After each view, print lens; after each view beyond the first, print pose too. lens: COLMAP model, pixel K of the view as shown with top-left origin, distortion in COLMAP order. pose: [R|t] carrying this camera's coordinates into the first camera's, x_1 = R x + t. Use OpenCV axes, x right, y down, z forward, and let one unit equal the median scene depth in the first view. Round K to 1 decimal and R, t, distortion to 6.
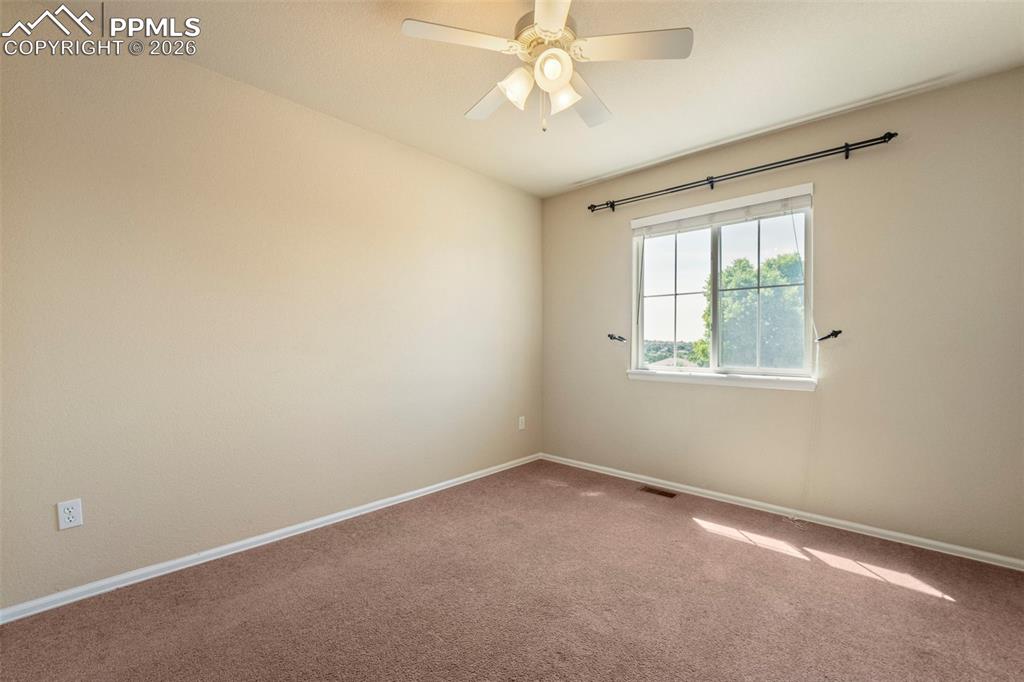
lens RADIAL K [[422.3, 0, 512.8], [0, 422.3, 338.4], [0, 0, 1]] dist [-0.013363, 0.000355]
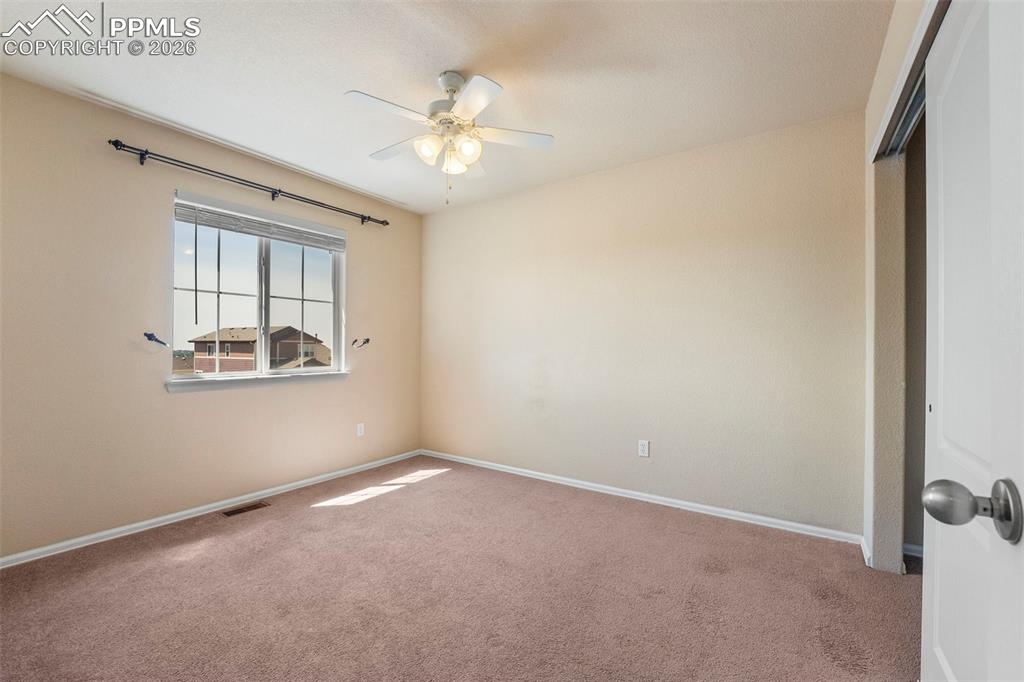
lens RADIAL K [[422.3, 0, 512.8], [0, 422.3, 338.4], [0, 0, 1]] dist [-0.013363, 0.000355]
pose [[-0.106195, 0.028403, 0.993940, -0.625248], [-0.009455, 0.999518, -0.029573, 0.015740], [-0.994300, -0.012538, -0.105875, 0.517746]]
